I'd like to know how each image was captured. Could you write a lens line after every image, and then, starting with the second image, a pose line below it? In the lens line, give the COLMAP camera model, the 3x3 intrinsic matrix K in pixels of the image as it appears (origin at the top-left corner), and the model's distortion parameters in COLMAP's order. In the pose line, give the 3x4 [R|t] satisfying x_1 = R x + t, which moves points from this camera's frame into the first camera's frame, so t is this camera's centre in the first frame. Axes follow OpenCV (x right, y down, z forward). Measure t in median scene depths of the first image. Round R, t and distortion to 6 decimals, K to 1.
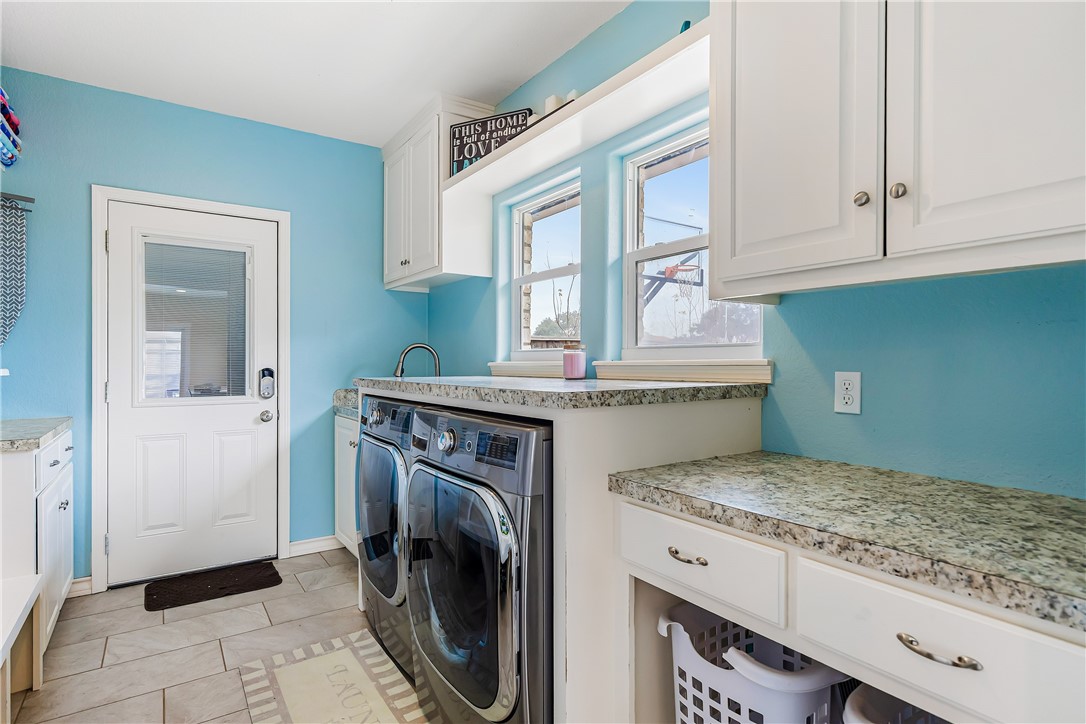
lens RADIAL K [[556.2, 0, 541.9], [0, 556.2, 363.4], [0, 0, 1]] dist [-0.000359, 0.000200]
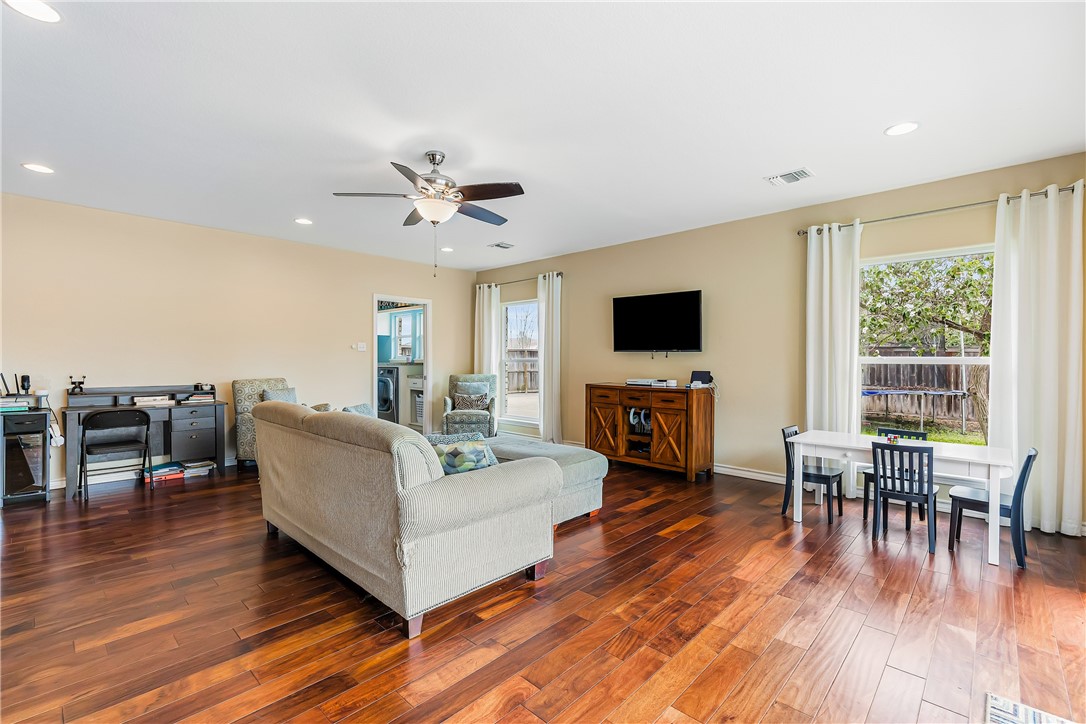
lens RADIAL K [[472.6, 0, 542.1], [0, 472.6, 364.1], [0, 0, 1]] dist [0.001882, 0.000373]
pose [[0.977662, -0.005983, 0.210097, 0.469349], [0.004917, 0.999972, 0.005596, 0.032251], [-0.210125, -0.004438, 0.977664, -4.512263]]
